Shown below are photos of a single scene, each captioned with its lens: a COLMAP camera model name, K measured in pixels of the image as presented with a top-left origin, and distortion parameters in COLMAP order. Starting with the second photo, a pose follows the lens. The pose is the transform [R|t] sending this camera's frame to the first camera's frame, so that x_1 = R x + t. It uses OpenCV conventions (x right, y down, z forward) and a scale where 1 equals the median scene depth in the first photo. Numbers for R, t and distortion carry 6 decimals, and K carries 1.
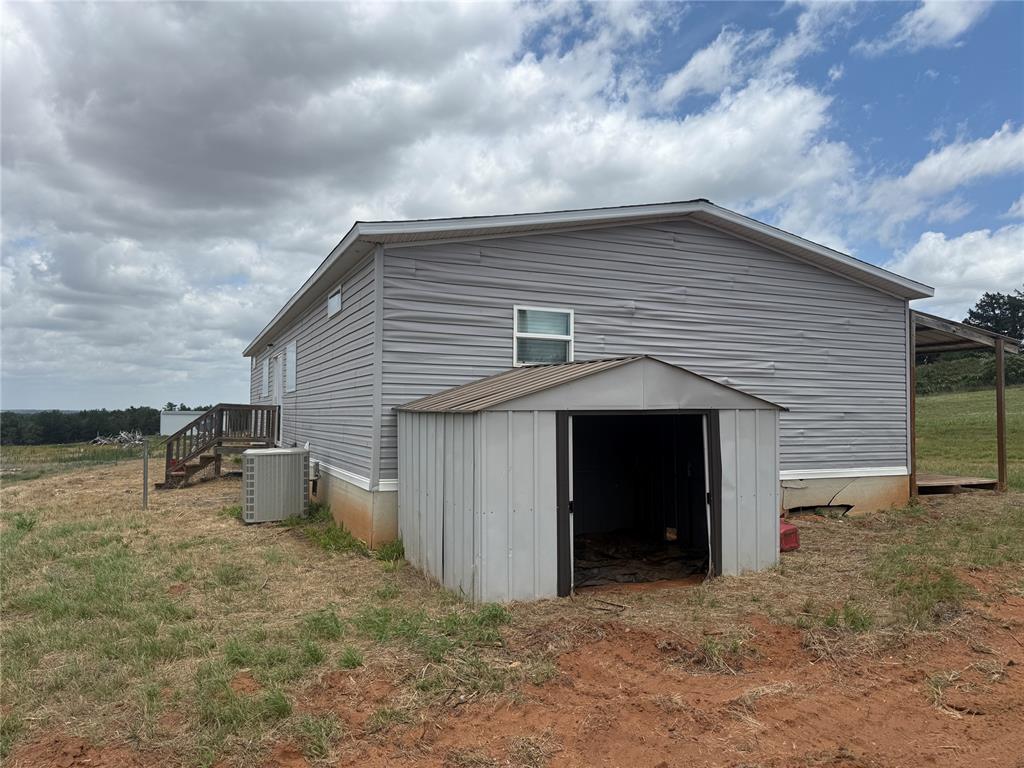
lens RADIAL K [[717.9, 0, 512.0], [0, 717.9, 384.0], [0, 0, 1]] dist [0.095167, -0.124630]
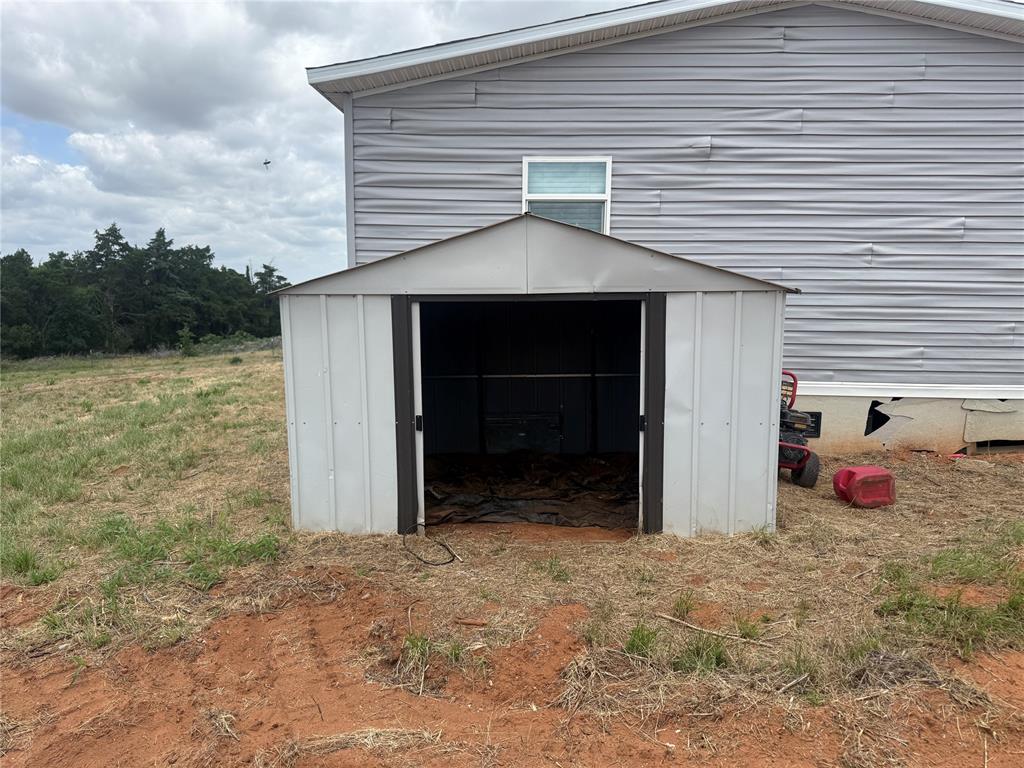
lens RADIAL K [[724.4, 0, 507.4], [0, 724.4, 395.1], [0, 0, 1]] dist [0.108670, -0.188474]
pose [[0.893792, 0.059673, -0.444494, 0.331254], [0.017476, 0.985722, 0.167473, 0.009945], [0.448141, -0.157454, 0.879987, 0.245050]]
